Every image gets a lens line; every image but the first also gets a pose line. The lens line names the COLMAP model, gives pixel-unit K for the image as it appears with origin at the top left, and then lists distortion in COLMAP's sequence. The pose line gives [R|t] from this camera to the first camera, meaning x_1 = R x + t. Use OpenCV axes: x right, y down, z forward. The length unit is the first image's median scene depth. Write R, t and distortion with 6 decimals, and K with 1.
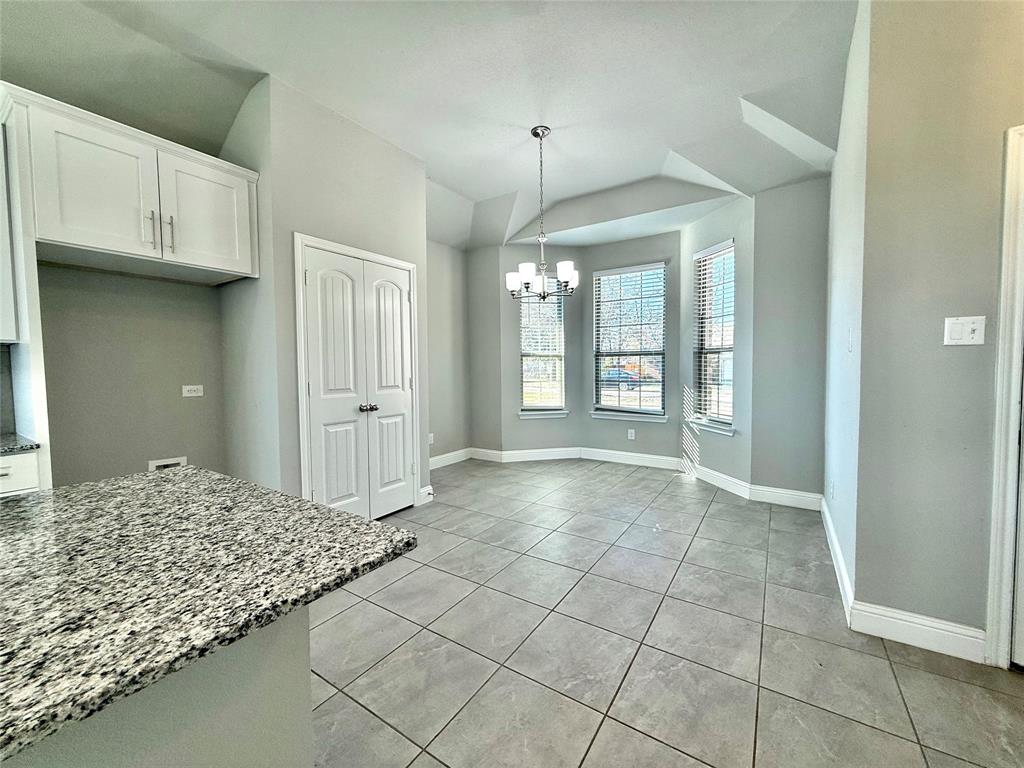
lens RADIAL K [[406.0, 0, 512.0], [0, 406.0, 384.0], [0, 0, 1]] dist [0.000564, 0.000093]
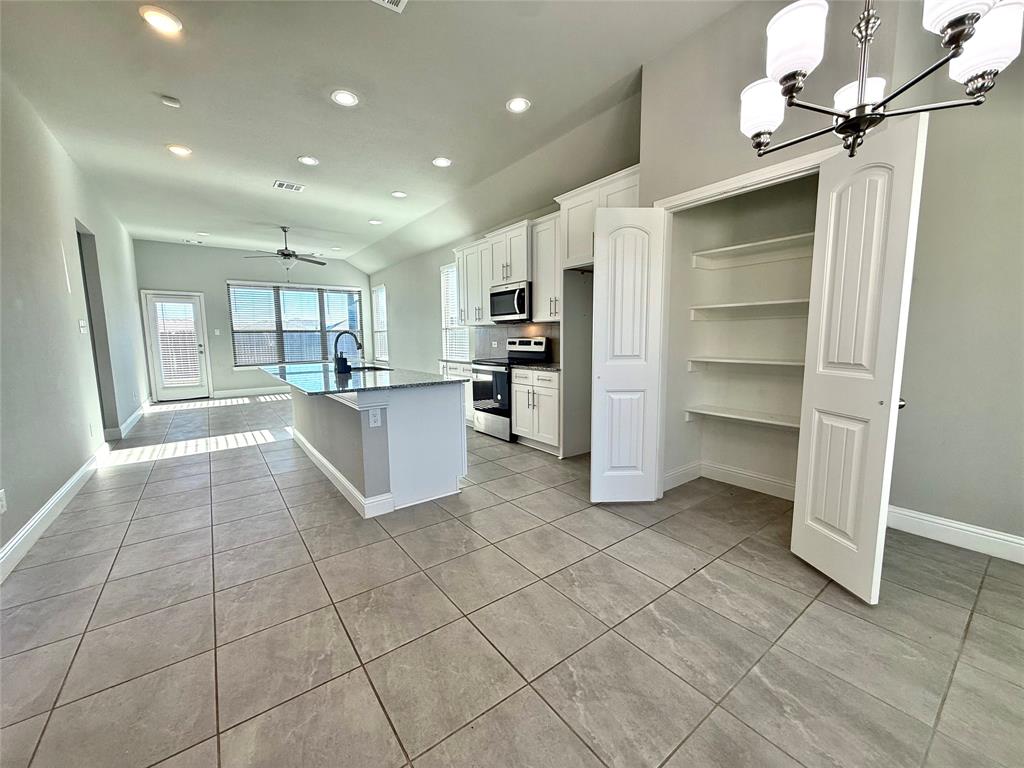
lens RADIAL K [[406.0, 0, 512.0], [0, 406.0, 384.0], [0, 0, 1]] dist [0.000564, 0.000093]
pose [[-0.339892, 0.125522, -0.932050, 1.135646], [-0.031046, 0.989015, 0.144515, -0.095911], [0.939952, 0.078056, -0.332261, 1.864598]]
